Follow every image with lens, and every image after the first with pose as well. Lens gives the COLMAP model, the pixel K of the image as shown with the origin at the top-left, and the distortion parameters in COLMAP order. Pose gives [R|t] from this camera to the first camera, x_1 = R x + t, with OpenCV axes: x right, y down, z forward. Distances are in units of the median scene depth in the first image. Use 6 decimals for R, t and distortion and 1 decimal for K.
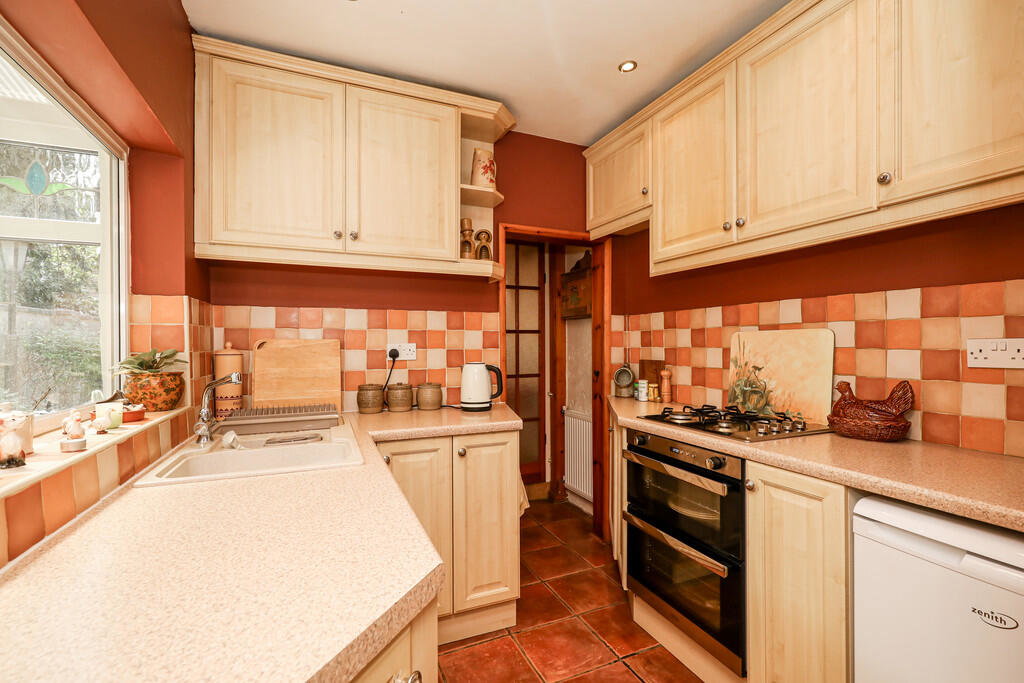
lens RADIAL K [[462.7, 0, 516.2], [0, 462.7, 345.2], [0, 0, 1]] dist [0.008182, -0.001873]
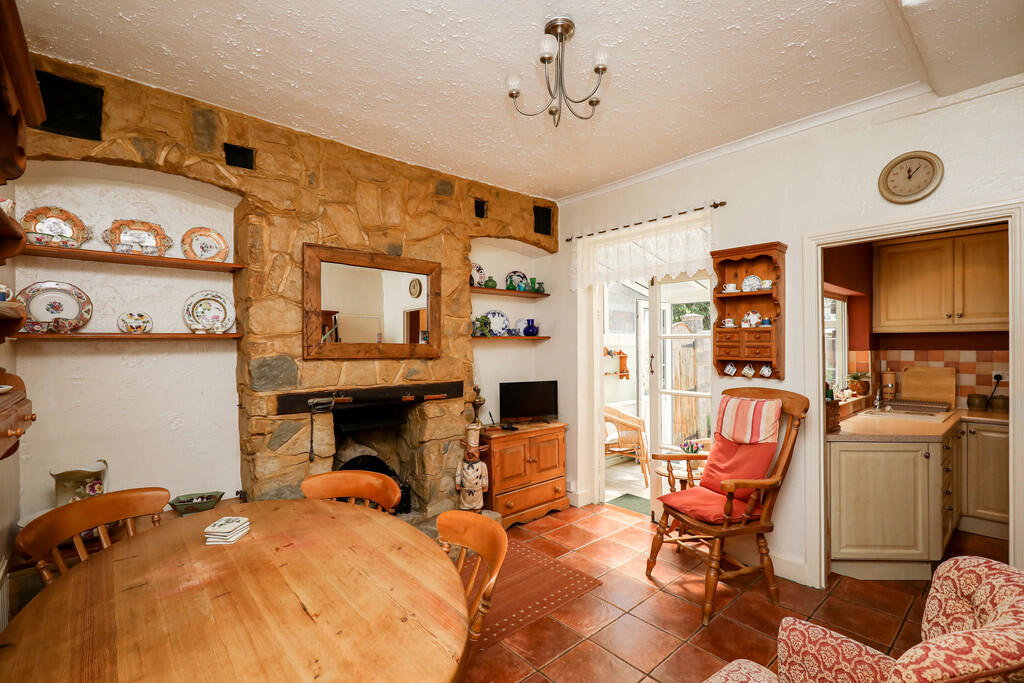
lens RADIAL K [[462.7, 0, 514.9], [0, 462.7, 342.8], [0, 0, 1]] dist [0.008182, -0.001873]
pose [[0.320024, -0.000385, -0.947409, 0.906111], [0.005385, 0.999985, 0.001412, -0.139168], [0.947394, -0.005553, 0.320021, -1.391687]]
